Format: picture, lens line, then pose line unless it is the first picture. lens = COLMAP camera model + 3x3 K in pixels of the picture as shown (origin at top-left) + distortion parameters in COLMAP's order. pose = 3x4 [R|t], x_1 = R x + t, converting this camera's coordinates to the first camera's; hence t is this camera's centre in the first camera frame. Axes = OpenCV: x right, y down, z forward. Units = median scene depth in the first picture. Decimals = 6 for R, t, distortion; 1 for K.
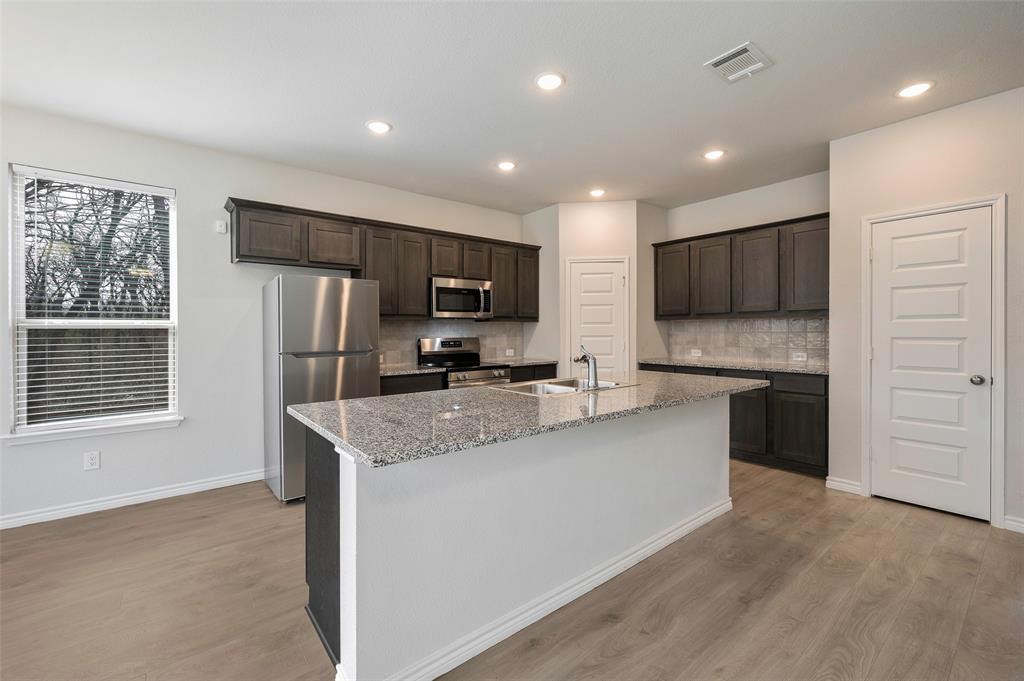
lens RADIAL K [[436.0, 0, 522.9], [0, 436.0, 333.5], [0, 0, 1]] dist [0.001908, 0.001366]
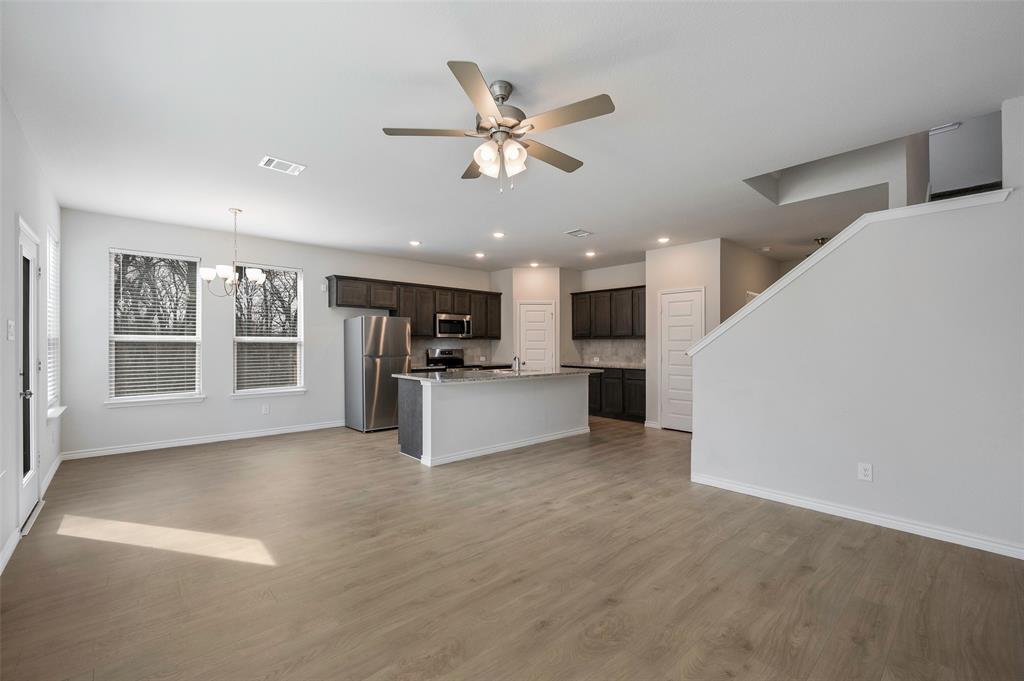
lens RADIAL K [[436.0, 0, 555.2], [0, 436.0, 348.3], [0, 0, 1]] dist [0.001908, 0.001366]
pose [[0.992552, 0.007345, 0.121598, 0.046772], [-0.007215, 0.999973, -0.001510, 0.006492], [-0.121606, 0.000622, 0.992578, -0.714835]]
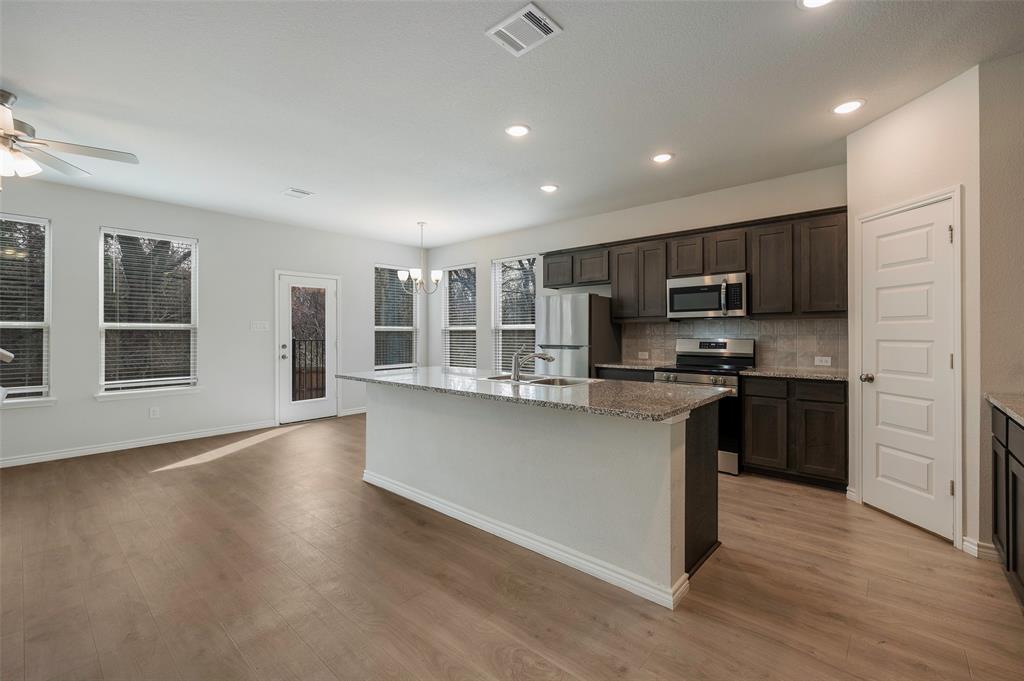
lens RADIAL K [[436.0, 0, 514.8], [0, 436.0, 336.7], [0, 0, 1]] dist [0.001908, 0.001366]
pose [[0.162079, 0.015932, -0.986649, 0.711399], [-0.005909, 0.999867, 0.015175, -0.005888], [0.986760, 0.003370, 0.162152, 0.441501]]
